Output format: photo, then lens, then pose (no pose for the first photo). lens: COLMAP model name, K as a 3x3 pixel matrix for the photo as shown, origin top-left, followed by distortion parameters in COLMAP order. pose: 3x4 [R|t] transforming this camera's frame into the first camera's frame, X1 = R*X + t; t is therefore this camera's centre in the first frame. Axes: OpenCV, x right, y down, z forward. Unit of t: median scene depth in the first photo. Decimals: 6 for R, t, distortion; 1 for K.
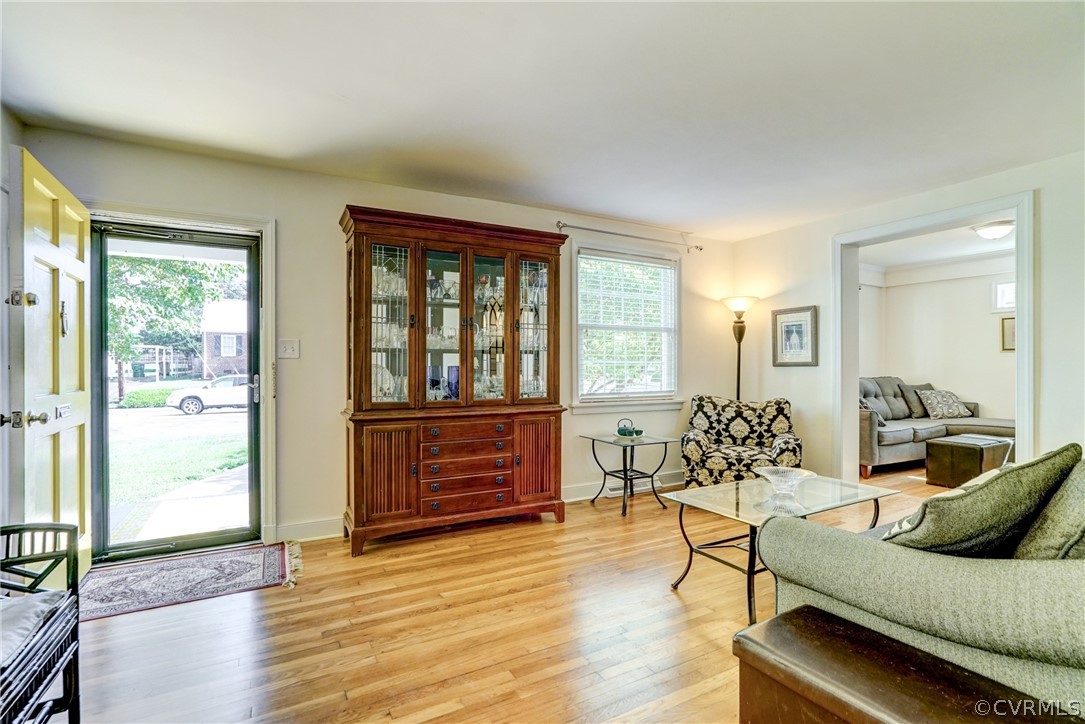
lens RADIAL K [[497.4, 0, 535.4], [0, 497.4, 365.0], [0, 0, 1]] dist [-0.028660, 0.014318]
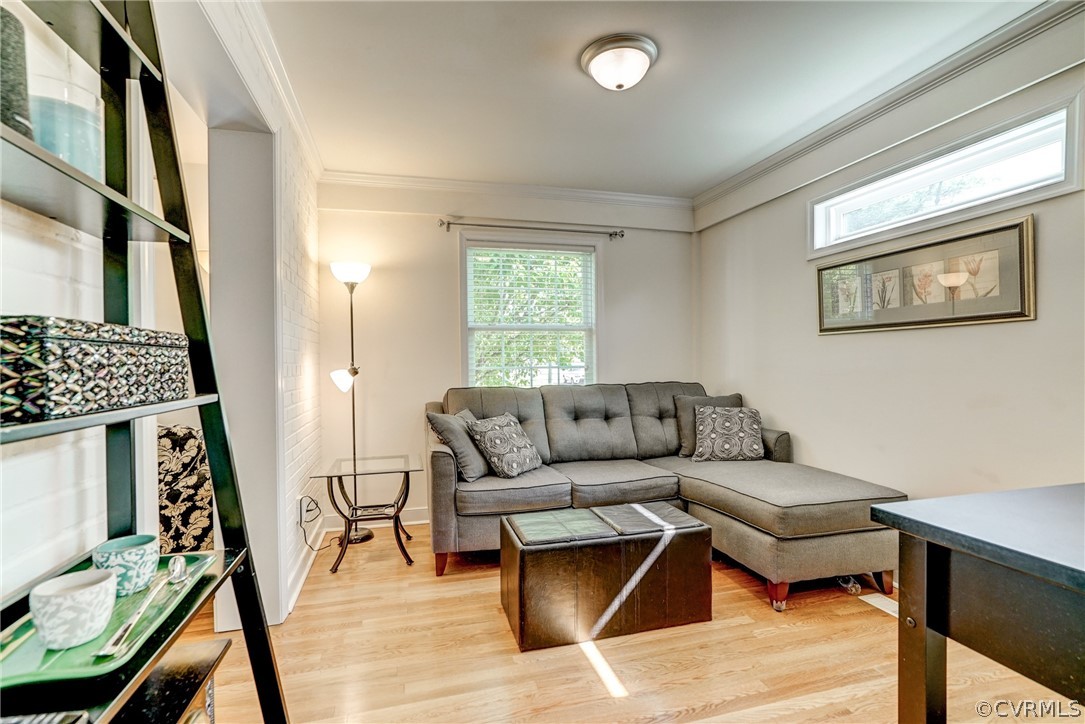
lens RADIAL K [[497.4, 0, 535.6], [0, 497.4, 363.7], [0, 0, 1]] dist [-0.028660, 0.014318]
pose [[0.975827, -0.012539, -0.218184, 0.732062], [0.014384, 0.999873, 0.006870, -0.004077], [0.218071, -0.009843, 0.975883, 0.409535]]
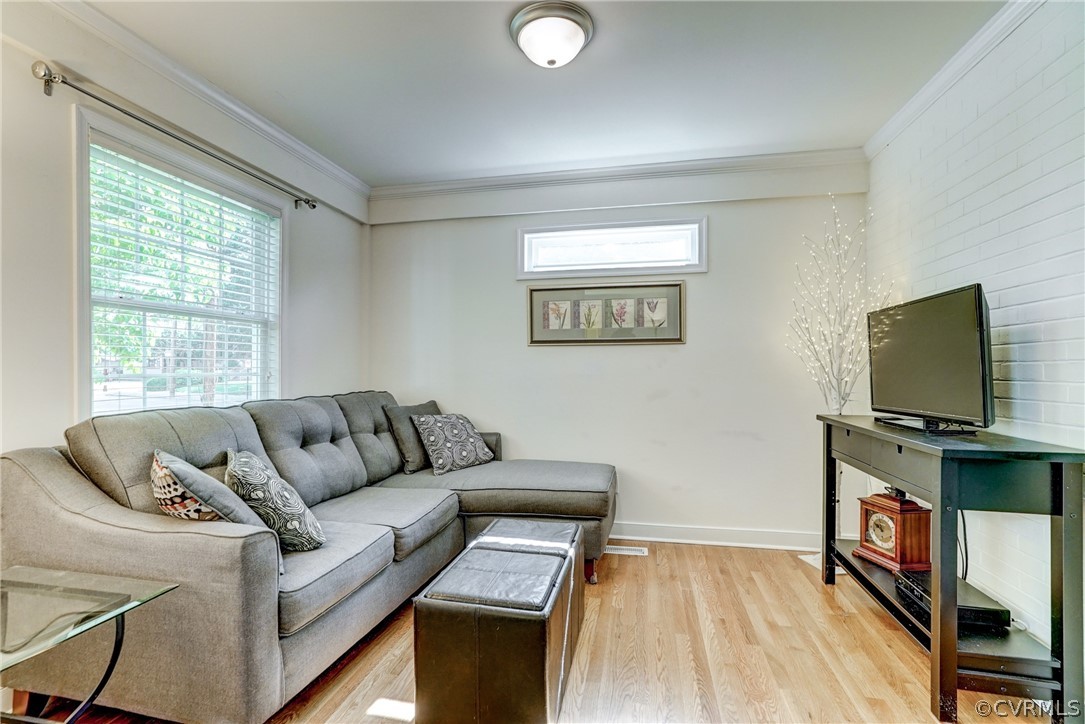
lens RADIAL K [[497.4, 0, 534.0], [0, 497.4, 363.8], [0, 0, 1]] dist [-0.028660, 0.014318]
pose [[0.654360, 0.002794, 0.756178, 0.469197], [0.000453, 0.999992, -0.004087, -0.001944], [-0.756183, 0.003017, 0.654353, 0.567302]]
